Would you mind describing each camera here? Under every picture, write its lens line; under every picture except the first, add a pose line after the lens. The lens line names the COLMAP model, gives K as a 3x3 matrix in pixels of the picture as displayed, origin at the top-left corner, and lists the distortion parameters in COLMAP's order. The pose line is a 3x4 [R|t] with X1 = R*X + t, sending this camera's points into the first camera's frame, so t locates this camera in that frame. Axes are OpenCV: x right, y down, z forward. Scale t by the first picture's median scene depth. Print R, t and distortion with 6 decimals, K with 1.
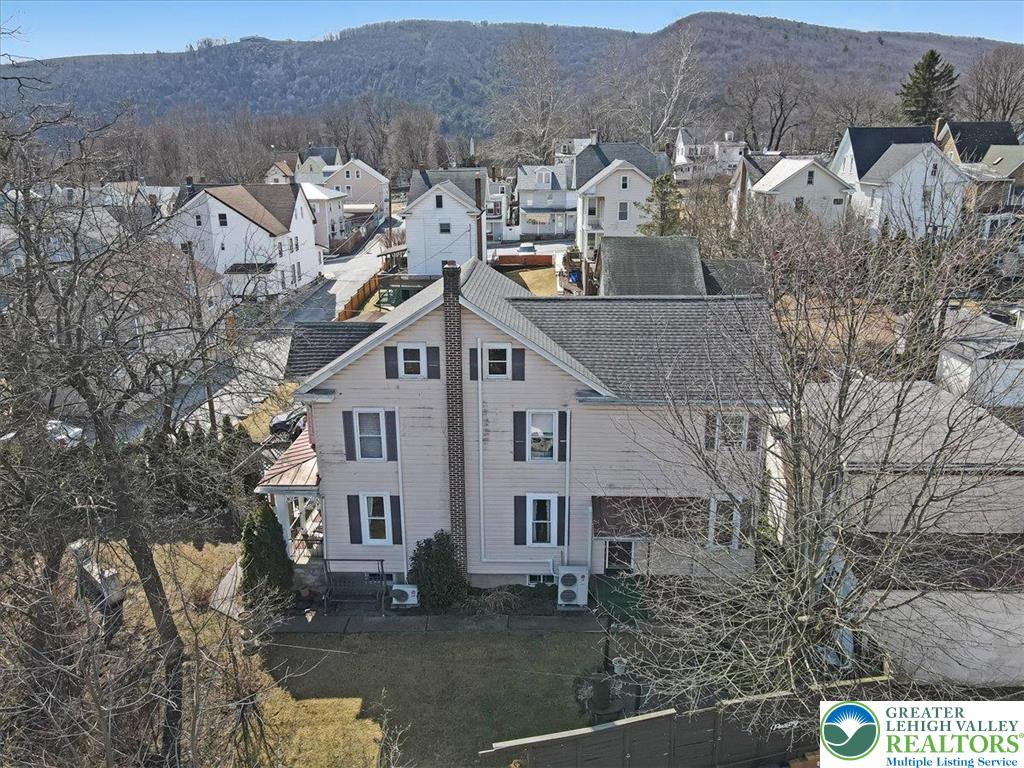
lens RADIAL K [[751.4, 0, 512.0], [0, 751.4, 384.0], [0, 0, 1]] dist [0.002831, 0.032884]
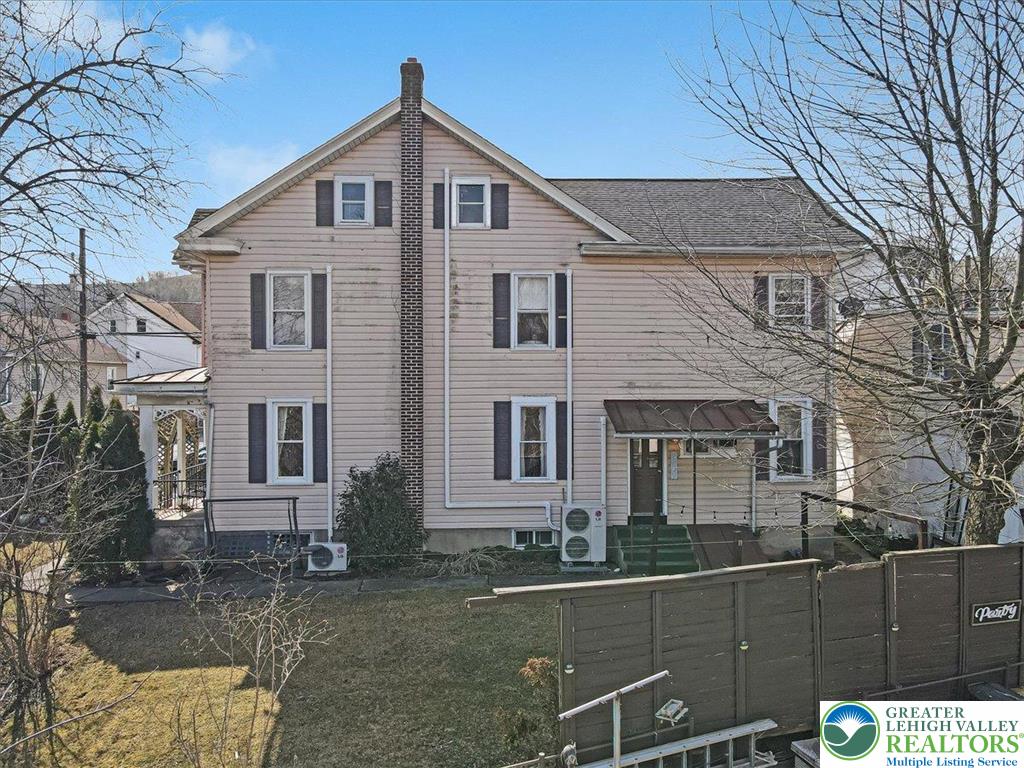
lens RADIAL K [[759.0, 0, 507.9], [0, 759.0, 381.4], [0, 0, 1]] dist [0.010299, 0.006393]
pose [[0.997199, 0.002764, 0.074739, -0.036673], [0.019056, 0.956945, -0.289644, 0.334424], [-0.072321, 0.290257, 0.954212, 0.321024]]
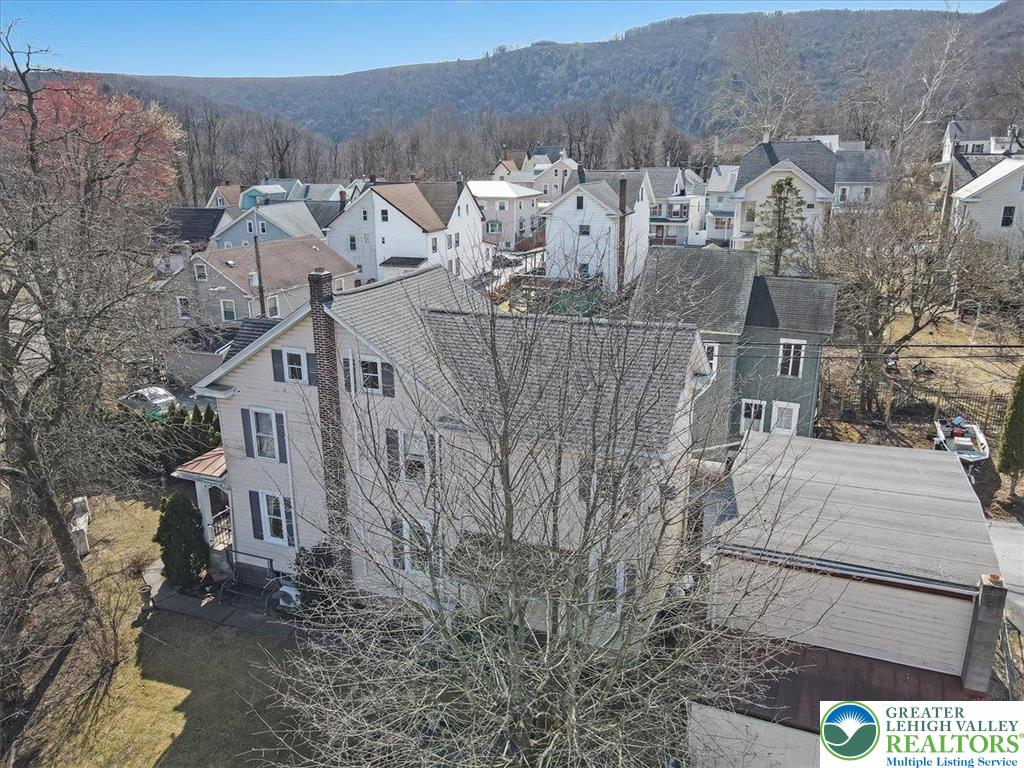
lens RADIAL K [[751.4, 0, 512.0], [0, 751.4, 384.0], [0, 0, 1]] dist [0.002831, 0.032884]
pose [[0.940610, 0.100694, -0.324212, 0.436880], [-0.099937, 0.994812, 0.019029, -0.051544], [0.324446, 0.014502, 0.945793, 0.147497]]
